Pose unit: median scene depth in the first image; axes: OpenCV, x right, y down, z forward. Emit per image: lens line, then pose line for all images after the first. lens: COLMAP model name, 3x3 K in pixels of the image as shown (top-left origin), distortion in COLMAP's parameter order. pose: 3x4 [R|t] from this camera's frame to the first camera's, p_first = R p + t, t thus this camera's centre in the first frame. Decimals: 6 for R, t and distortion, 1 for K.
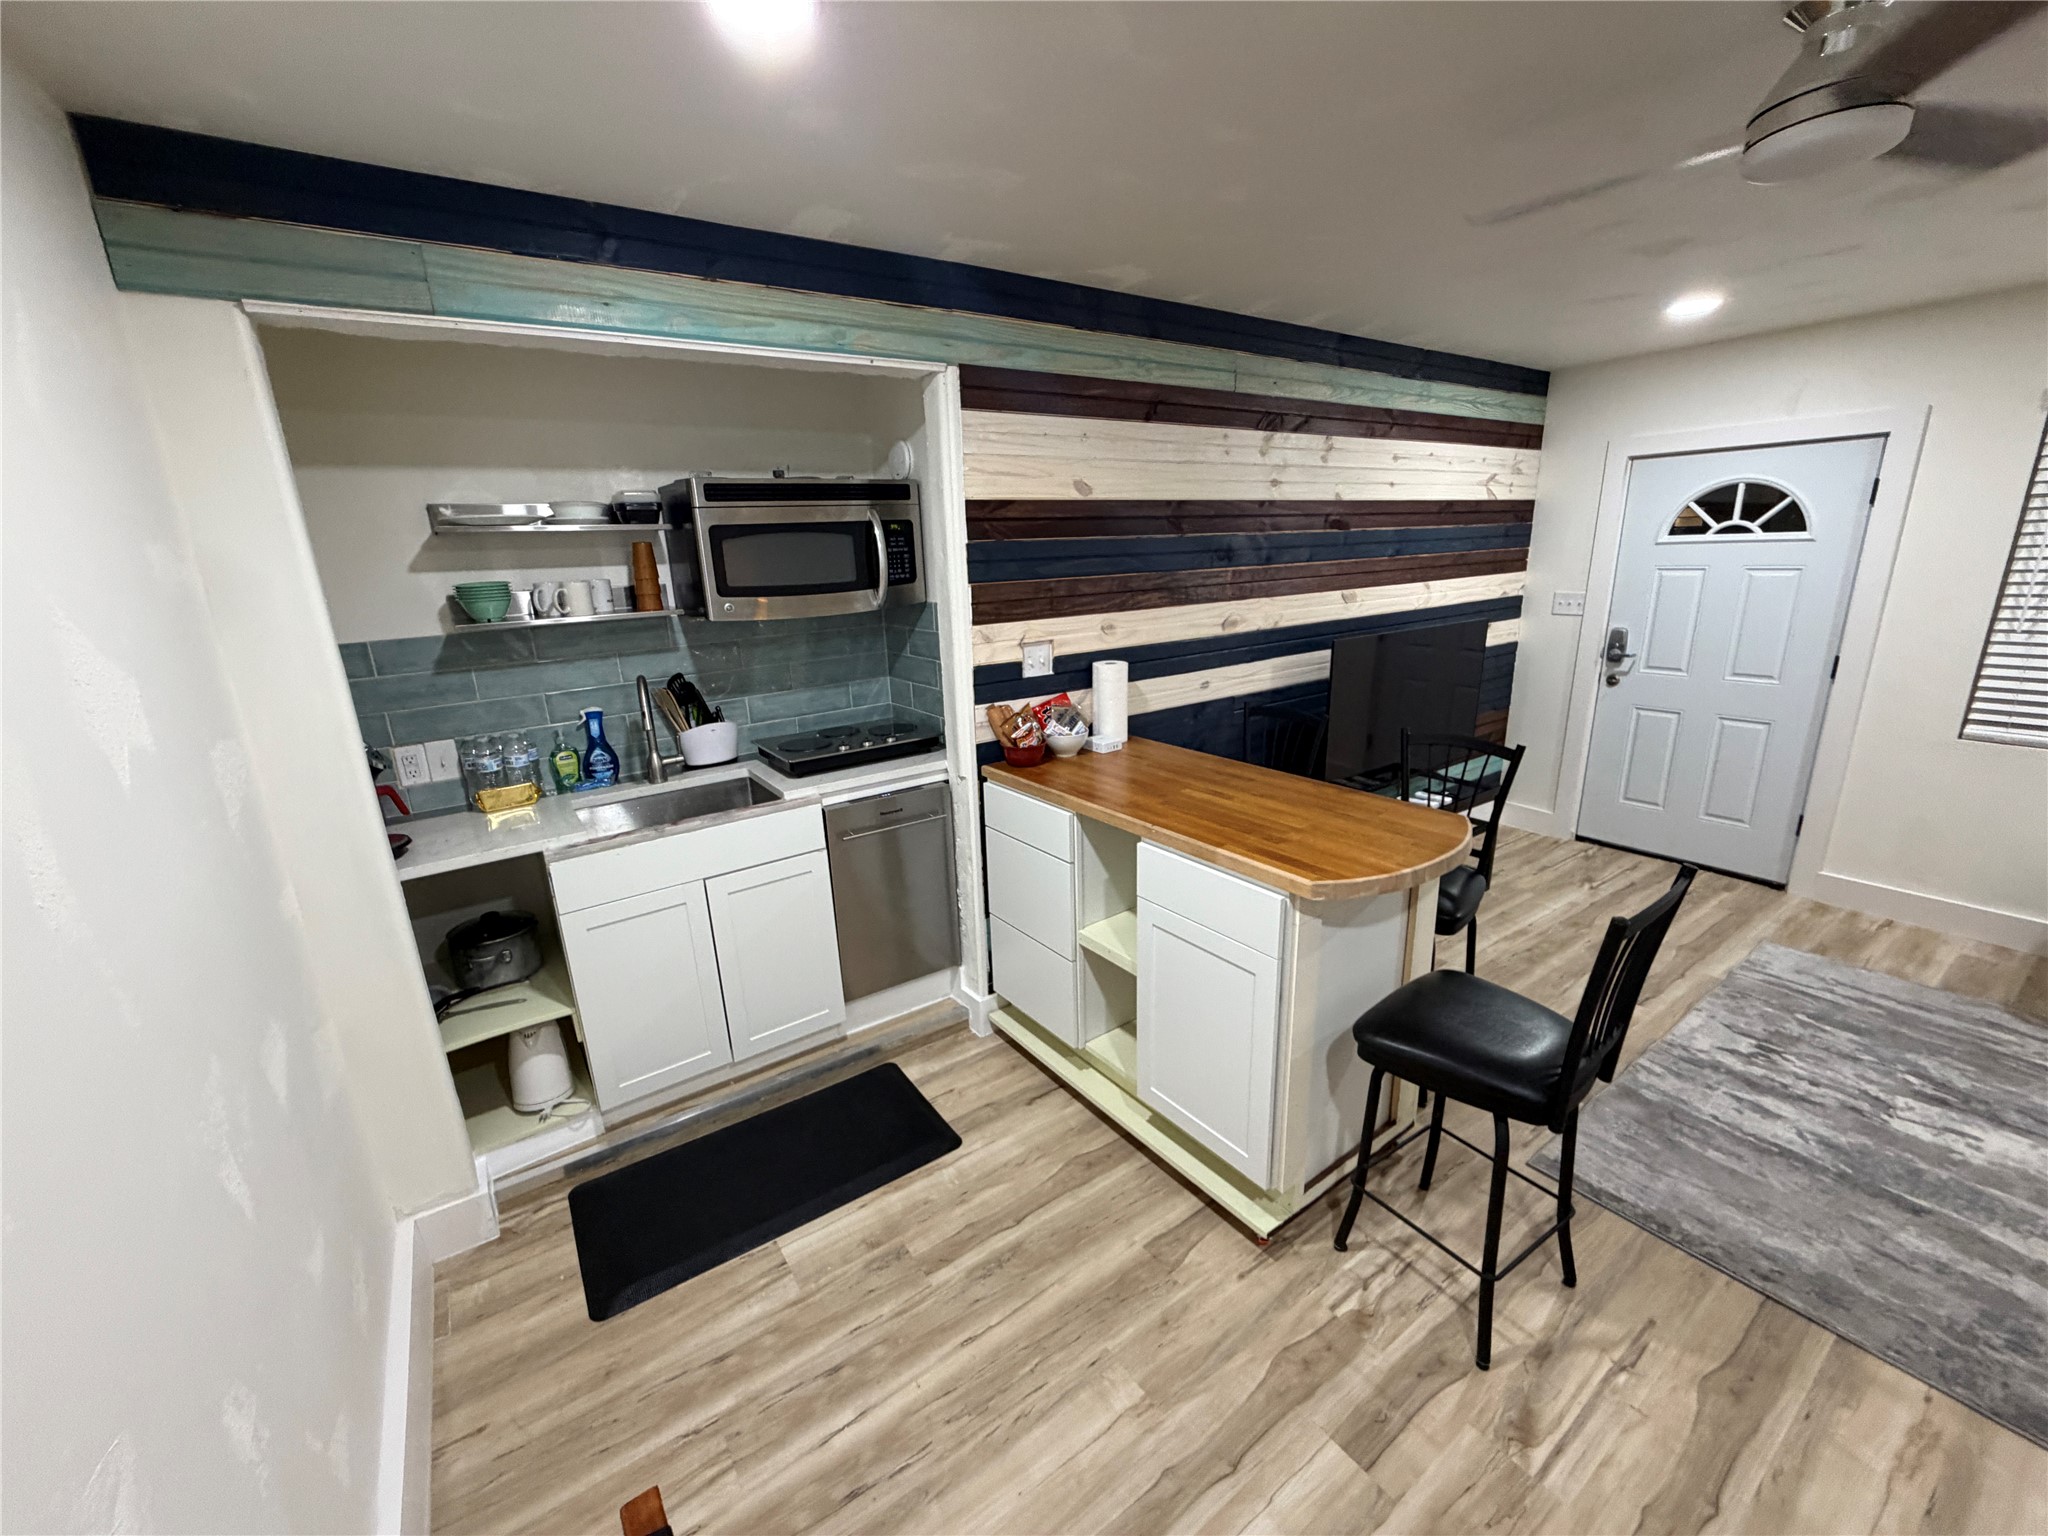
lens RADIAL K [[816.8, 0, 1018.0], [0, 816.8, 766.7], [0, 0, 1]] dist [-0.001270, 0.000592]
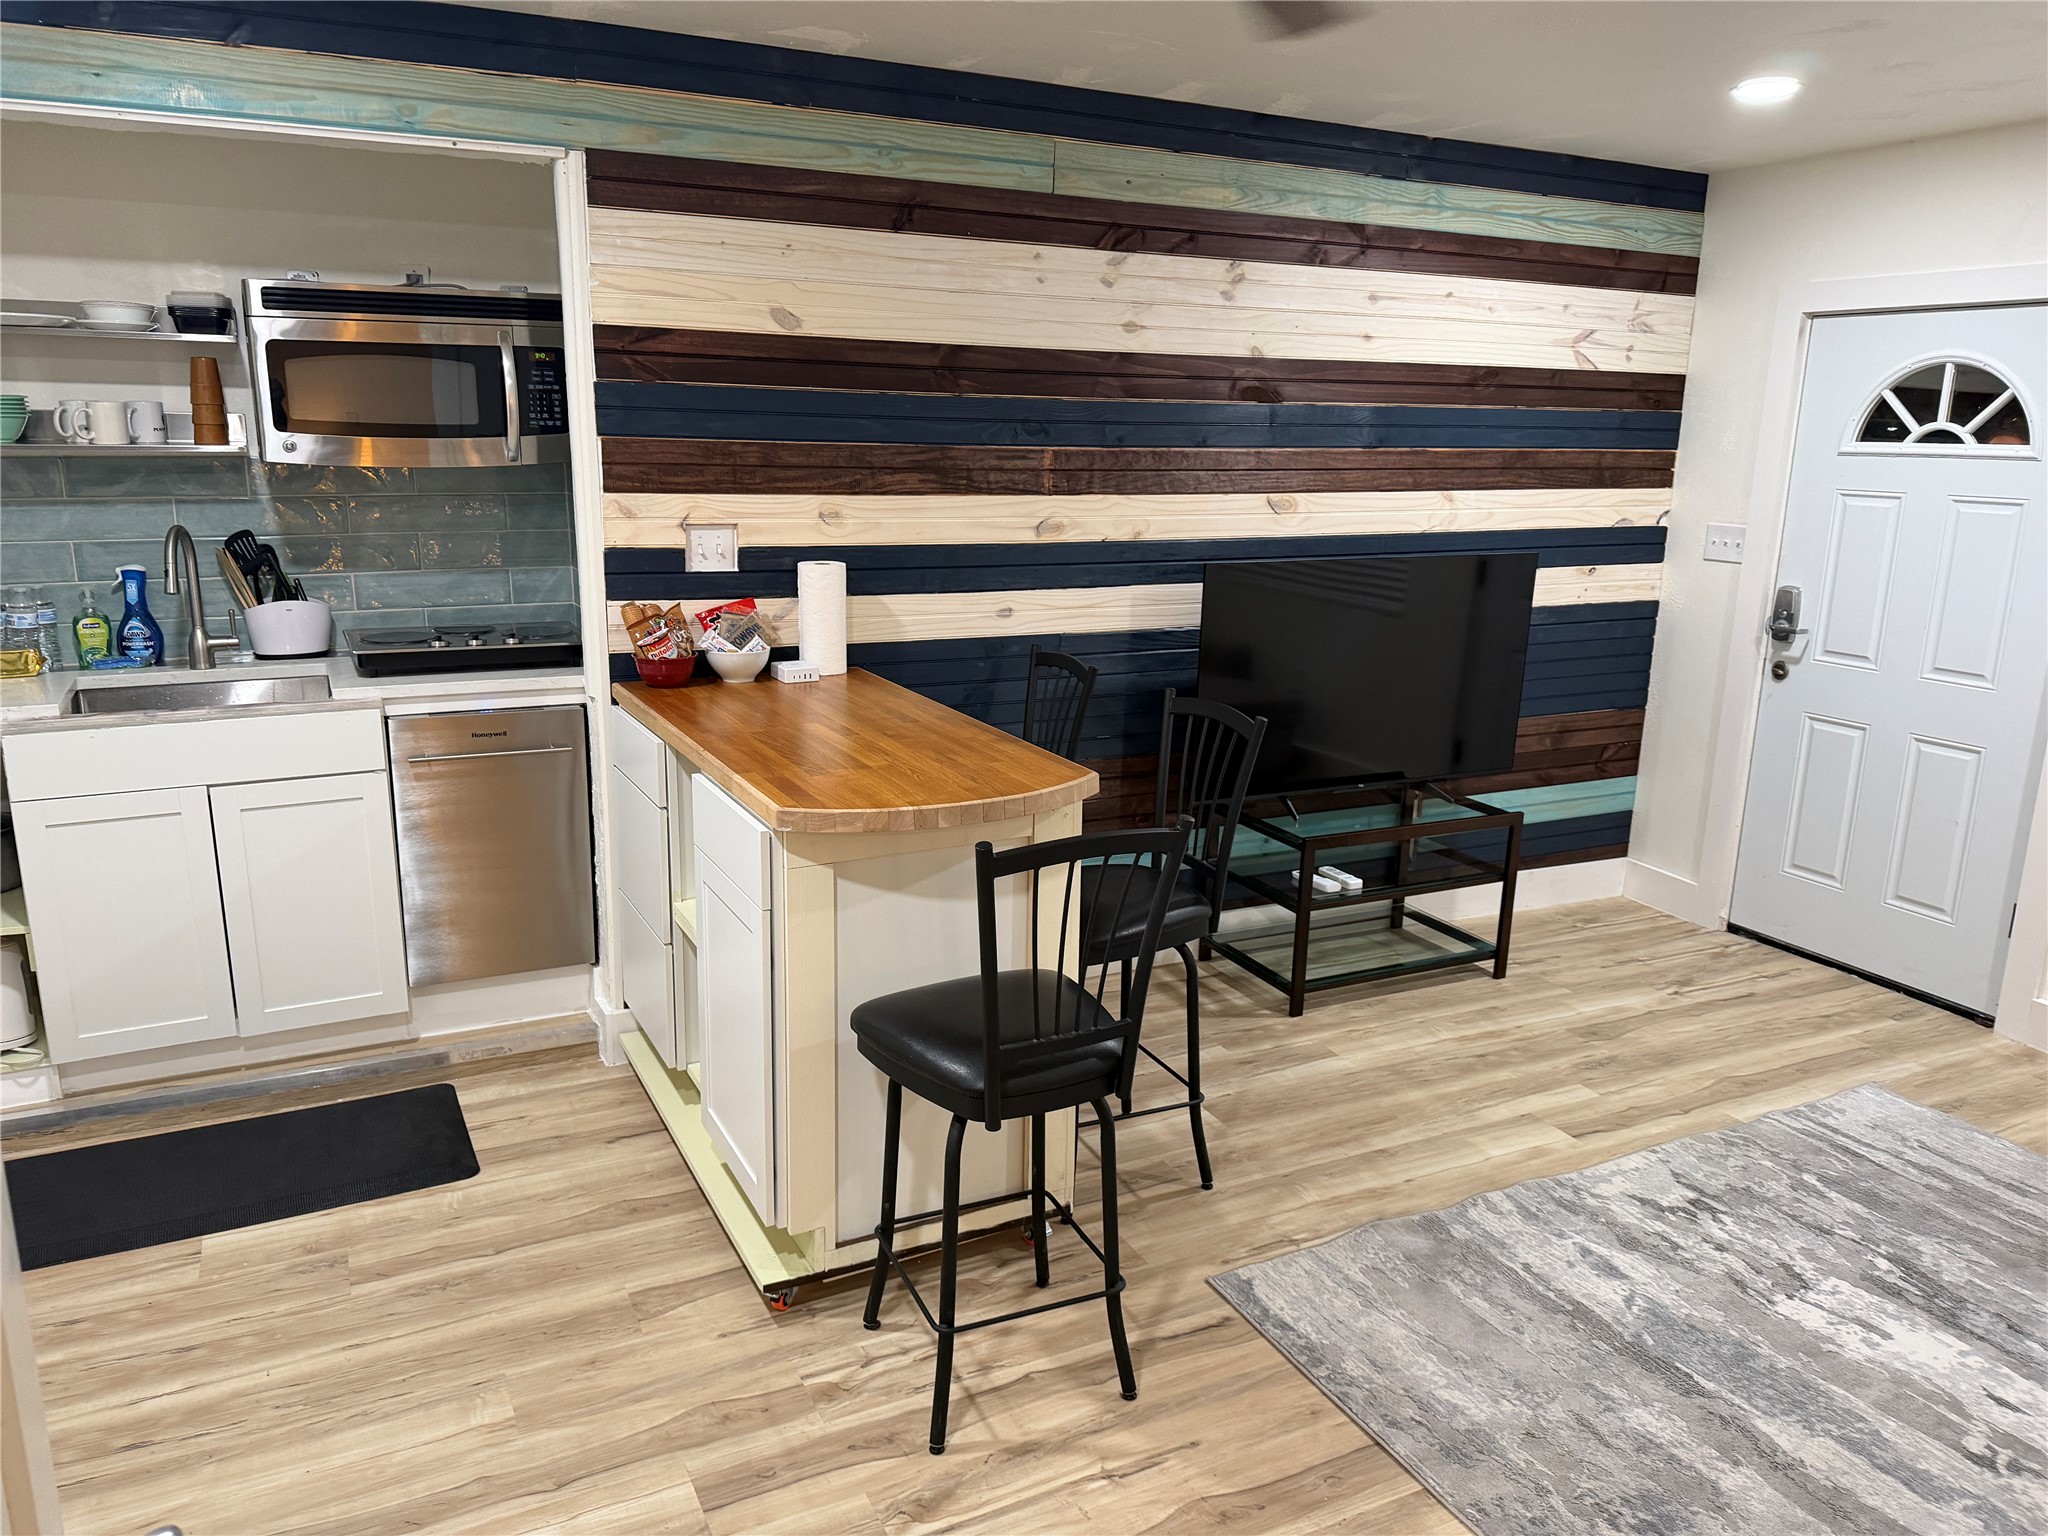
lens RADIAL K [[1438.2, 0, 1024.0], [0, 1438.2, 768.0], [0, 0, 1]] dist [0.072981, -0.107894]
pose [[0.988222, 0.087892, -0.125269, 0.495808], [-0.091382, 0.995564, -0.022380, 0.070251], [0.122746, 0.033564, 0.991870, -0.251307]]
